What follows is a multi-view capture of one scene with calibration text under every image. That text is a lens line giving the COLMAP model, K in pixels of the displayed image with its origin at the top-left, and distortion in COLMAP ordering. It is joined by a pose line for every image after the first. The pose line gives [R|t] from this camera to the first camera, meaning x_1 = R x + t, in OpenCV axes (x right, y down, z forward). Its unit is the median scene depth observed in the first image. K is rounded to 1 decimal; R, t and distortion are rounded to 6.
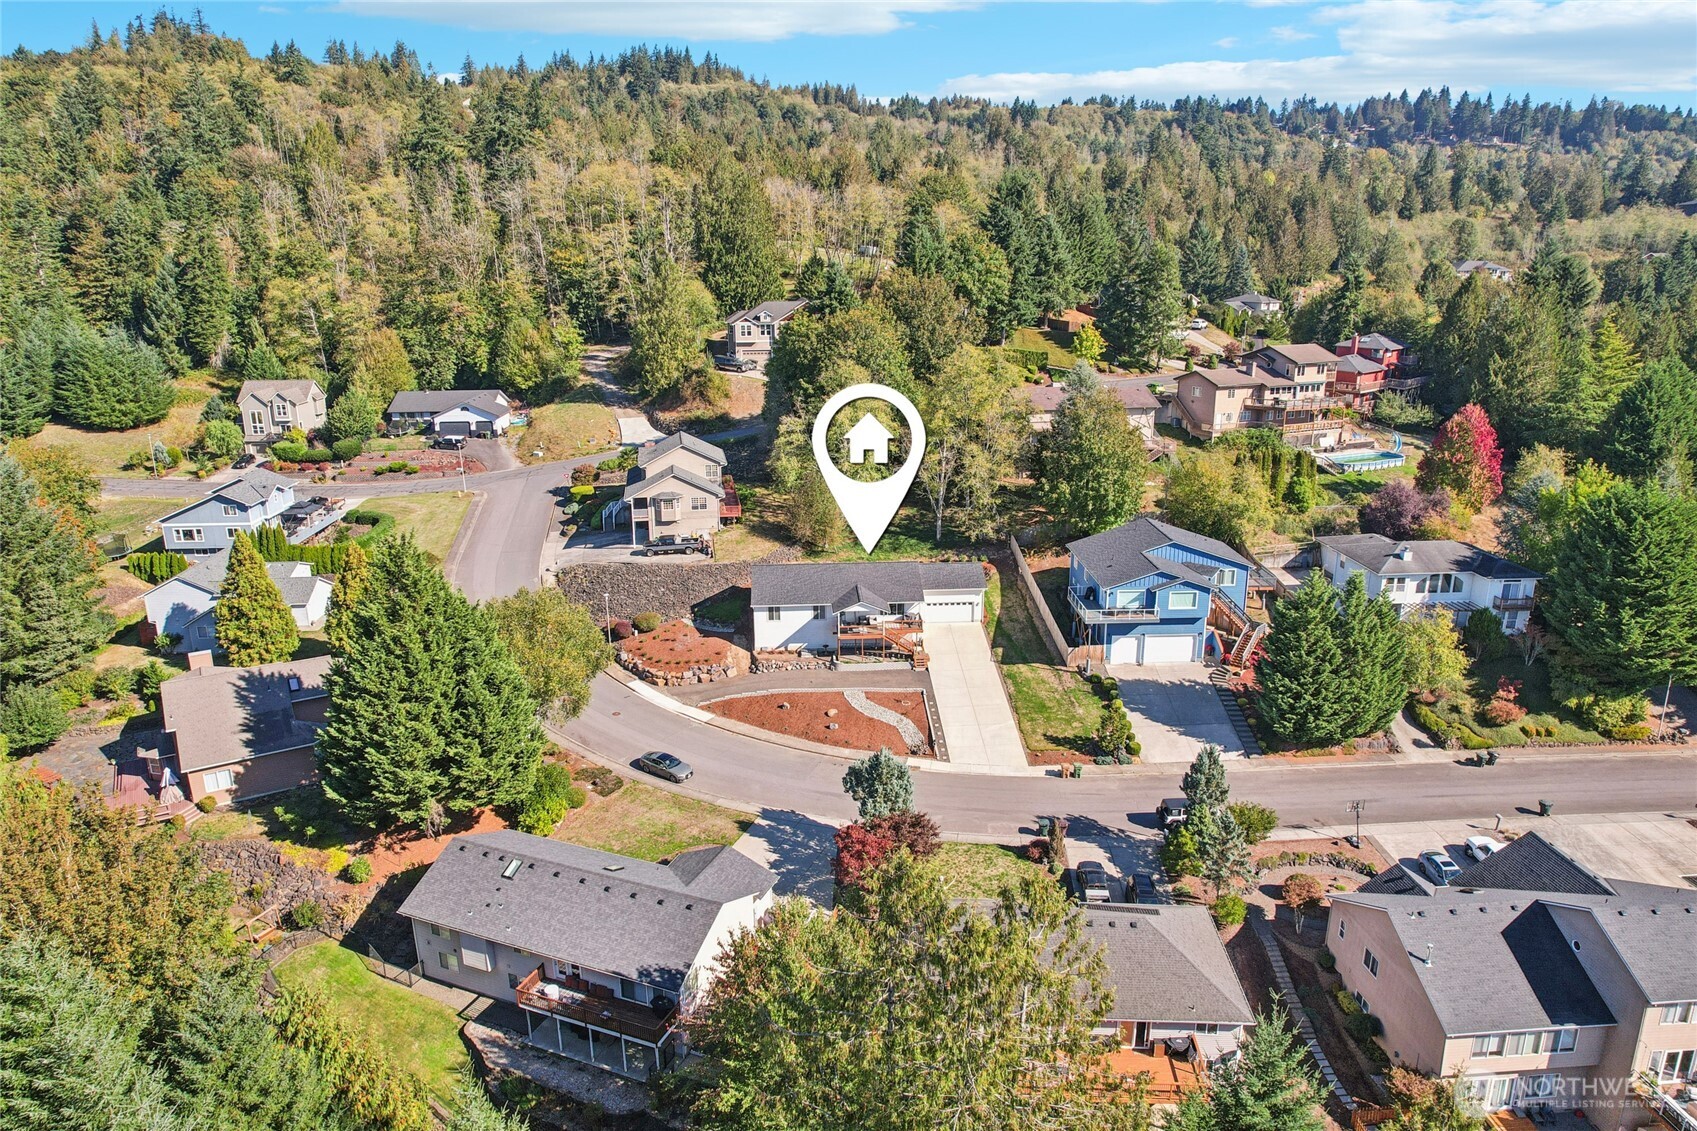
lens RADIAL K [[1123.0, 0, 848.5], [0, 1123.0, 565.5], [0, 0, 1]] dist [-0.082066, 0.074733]
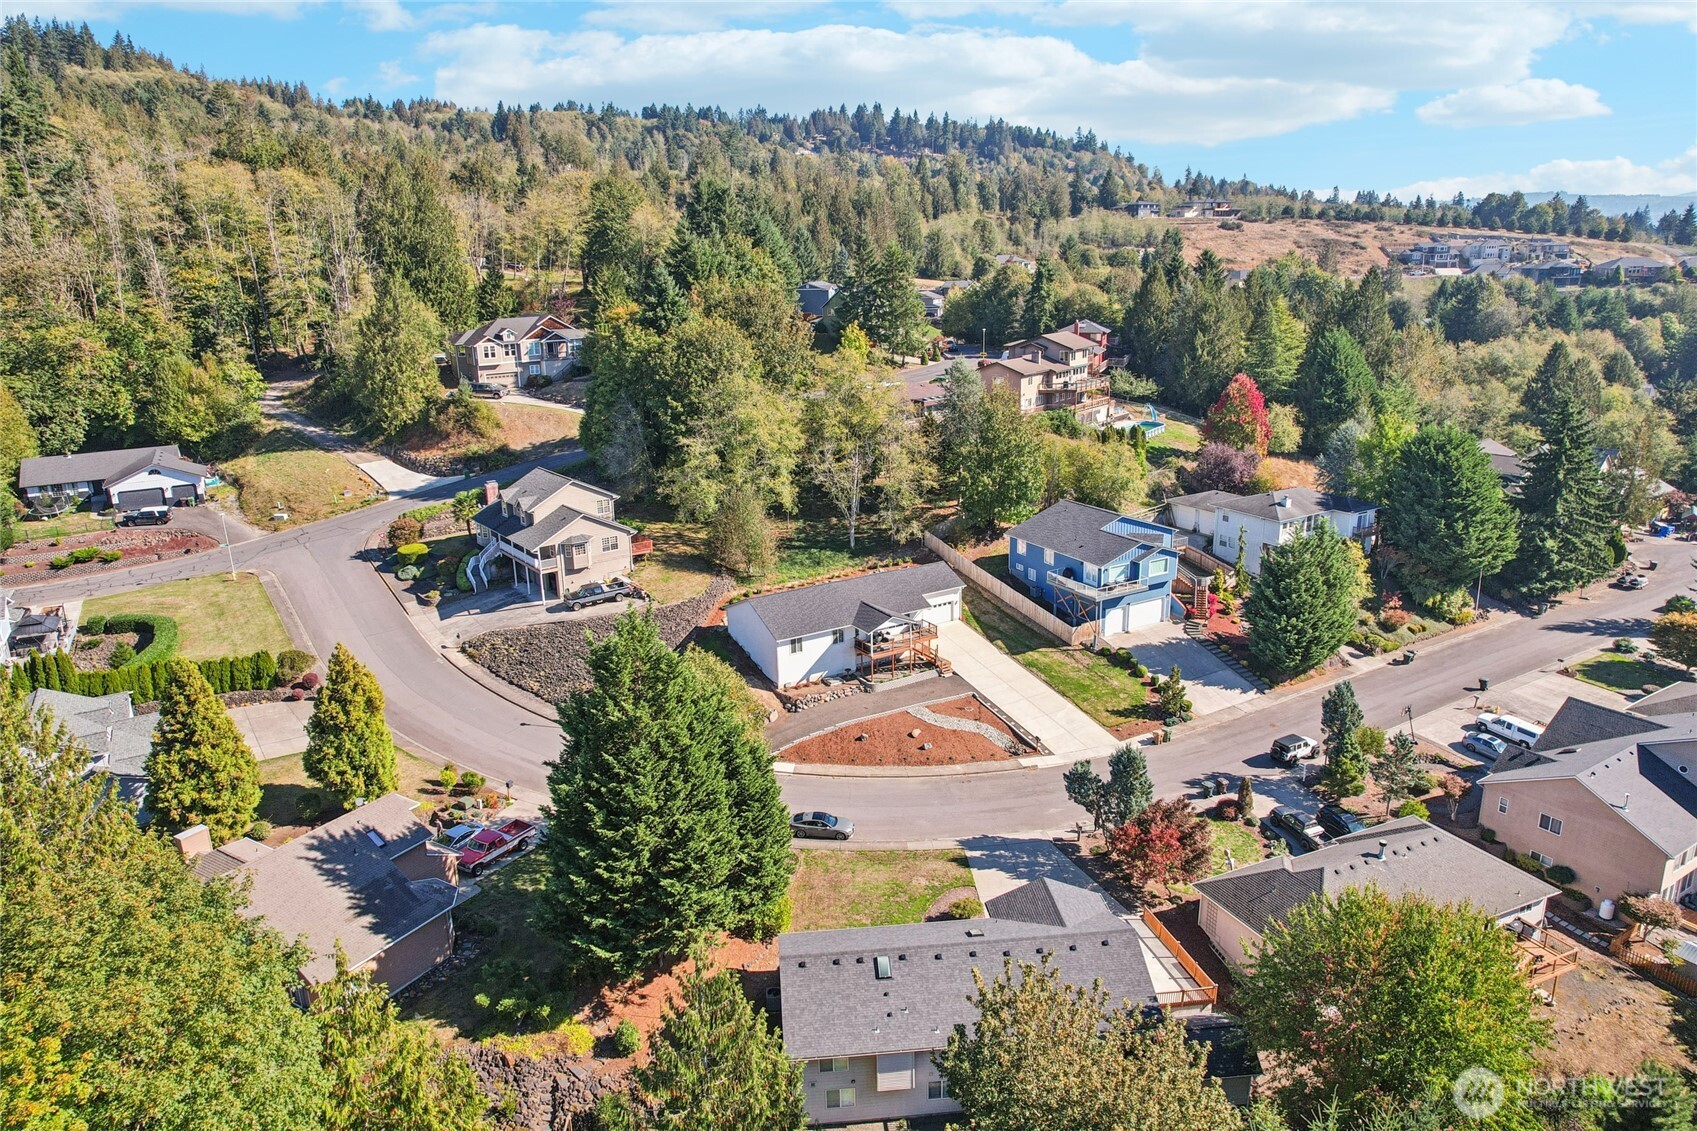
lens RADIAL K [[1123.0, 0, 848.5], [0, 1123.0, 565.5], [0, 0, 1]] dist [-0.082066, 0.074733]
pose [[0.884976, -0.141594, 0.443587, -0.350626], [0.144158, 0.989154, 0.028137, -0.034775], [-0.442760, 0.039046, 0.895790, 0.115998]]
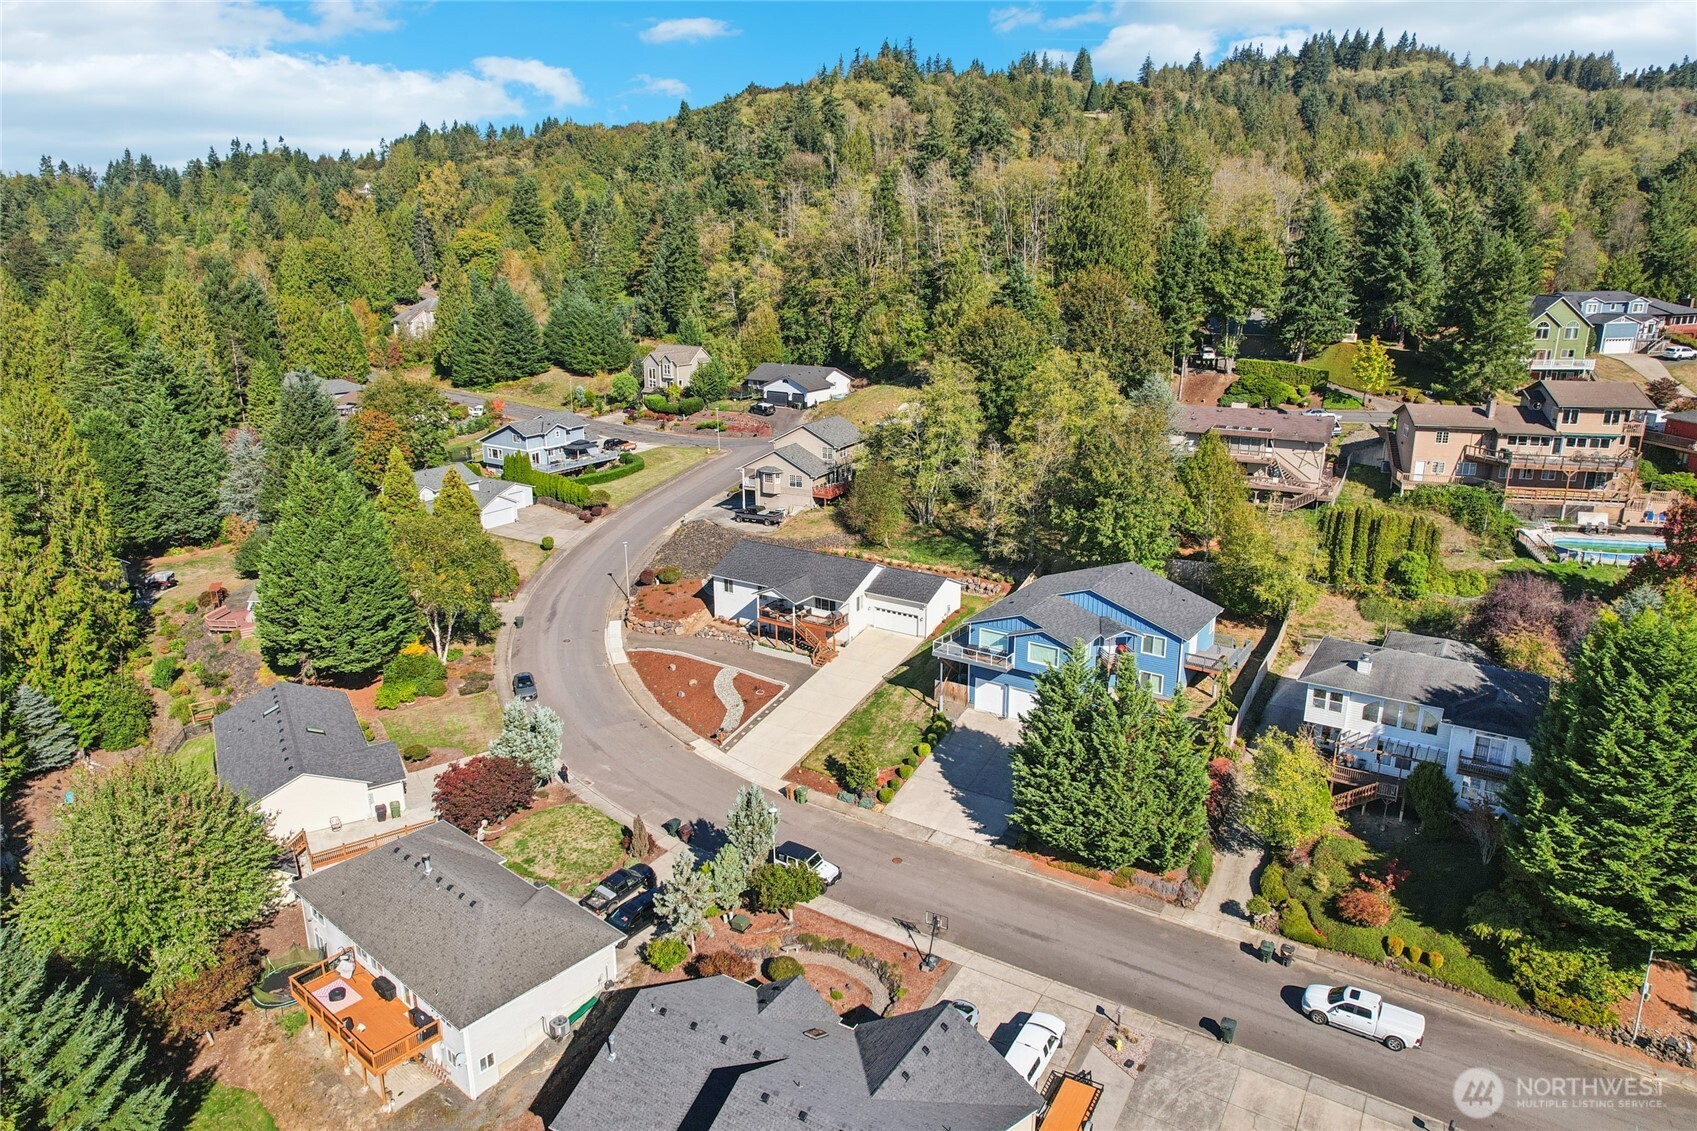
lens RADIAL K [[1104.7, 0, 848.5], [0, 1104.7, 565.5], [0, 0, 1]] dist [-0.072576, 0.067425]
pose [[0.803484, 0.174585, -0.569151, 0.495386], [-0.171387, 0.983393, 0.059701, -0.046191], [0.570122, 0.049576, 0.820063, 0.173477]]
